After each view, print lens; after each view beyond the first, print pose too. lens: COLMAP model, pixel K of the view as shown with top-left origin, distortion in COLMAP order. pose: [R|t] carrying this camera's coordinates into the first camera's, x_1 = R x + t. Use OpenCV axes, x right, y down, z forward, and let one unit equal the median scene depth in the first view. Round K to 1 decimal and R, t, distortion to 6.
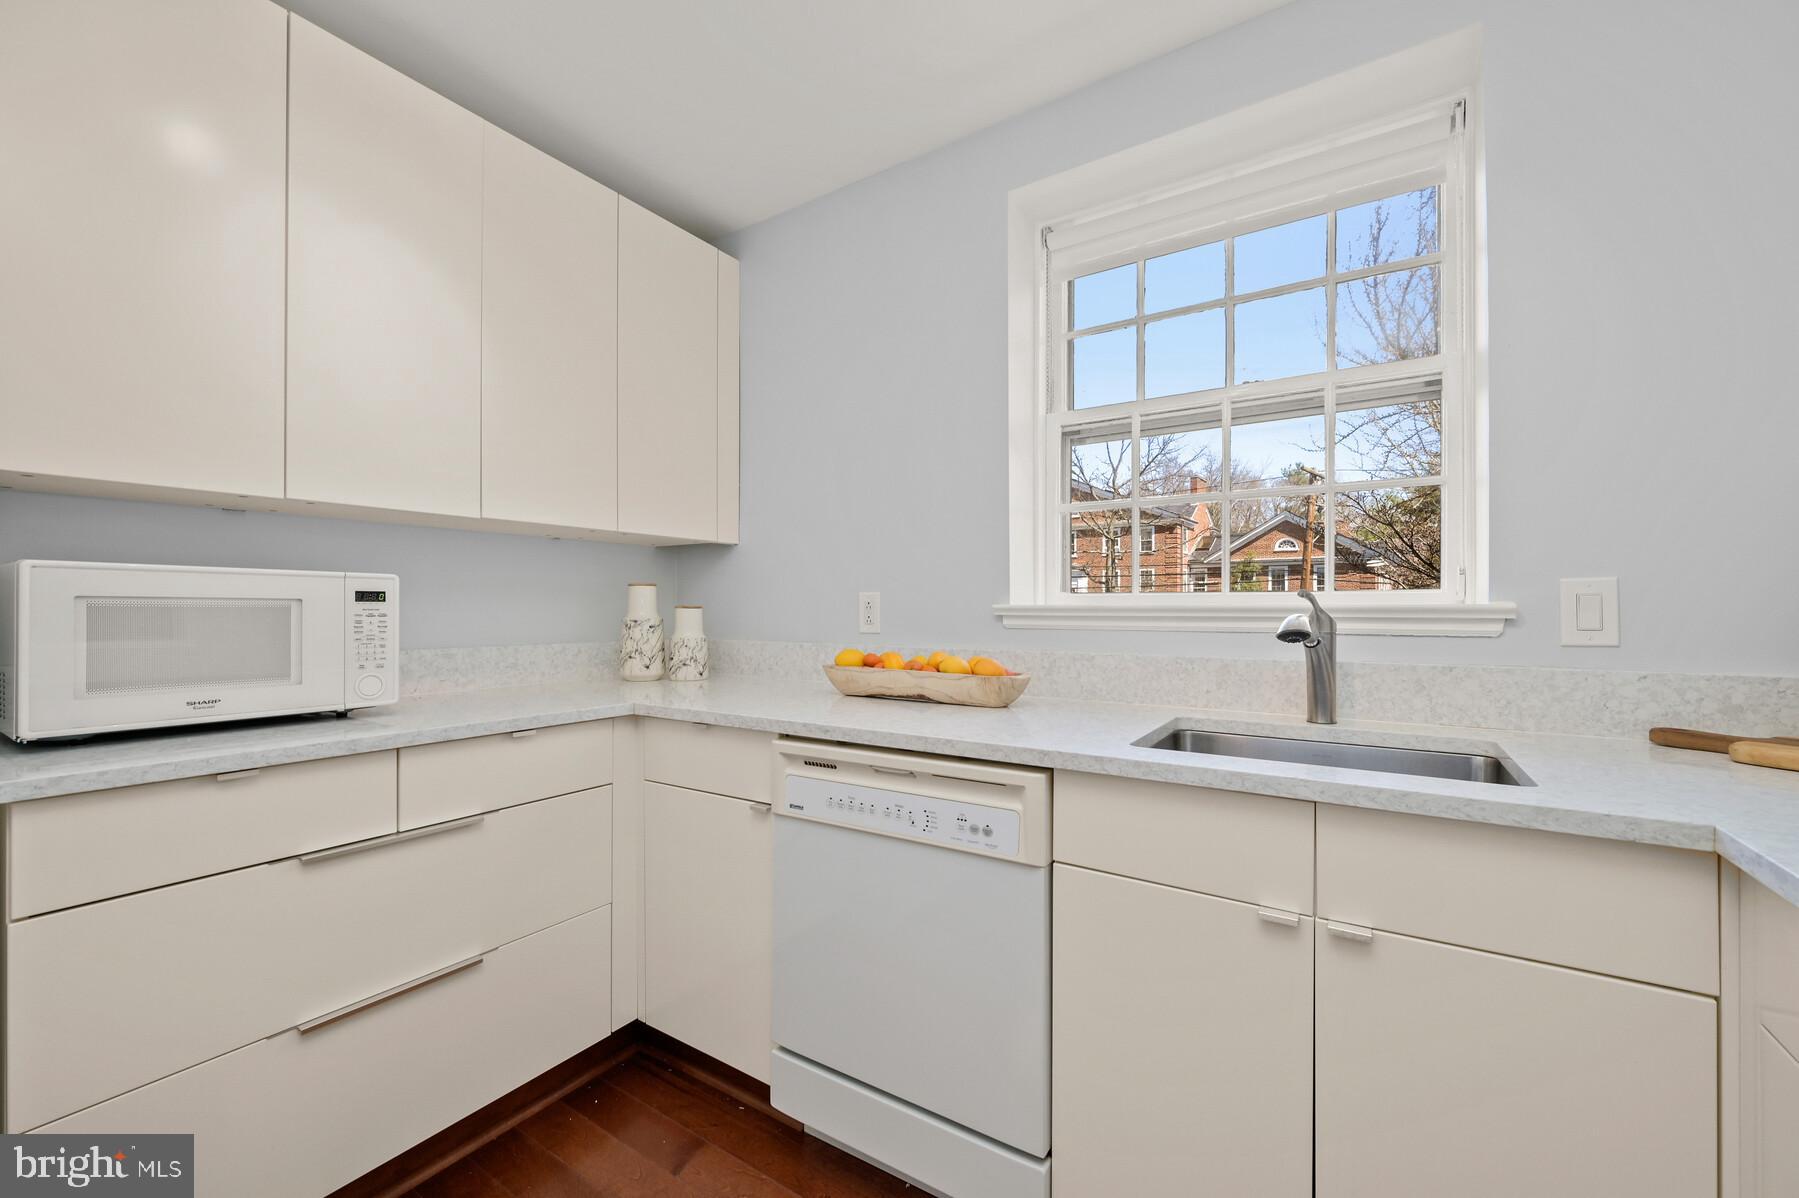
lens RADIAL K [[706.3, 0, 907.4], [0, 706.3, 614.7], [0, 0, 1]] dist [-0.000358, -0.000009]
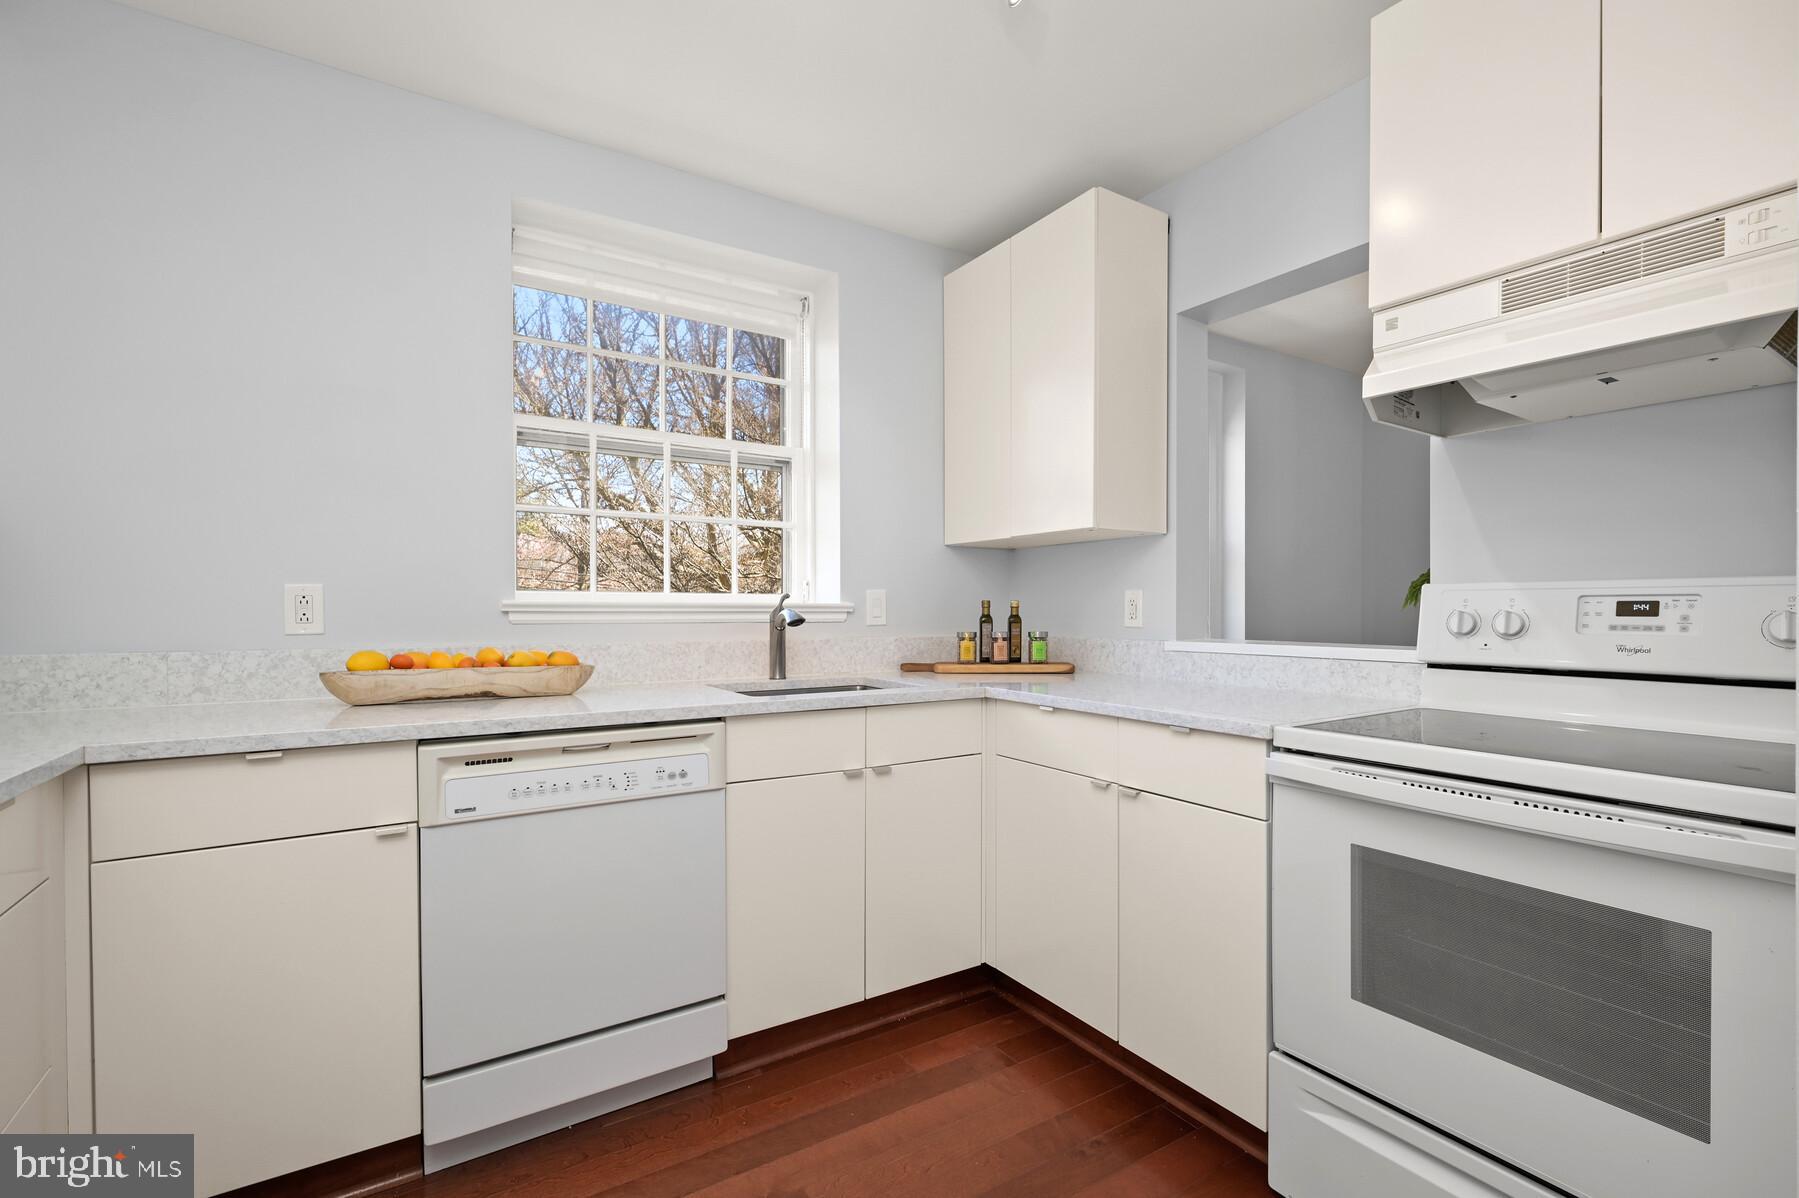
lens RADIAL K [[804.9, 0, 913.9], [0, 804.9, 599.6], [0, 0, 1]] dist [-0.000410, 0.000057]
pose [[0.404206, 0.012899, 0.914577, -0.936257], [0.006202, 0.999839, -0.016843, 0.009995], [-0.914647, 0.012481, 0.404061, 0.003640]]
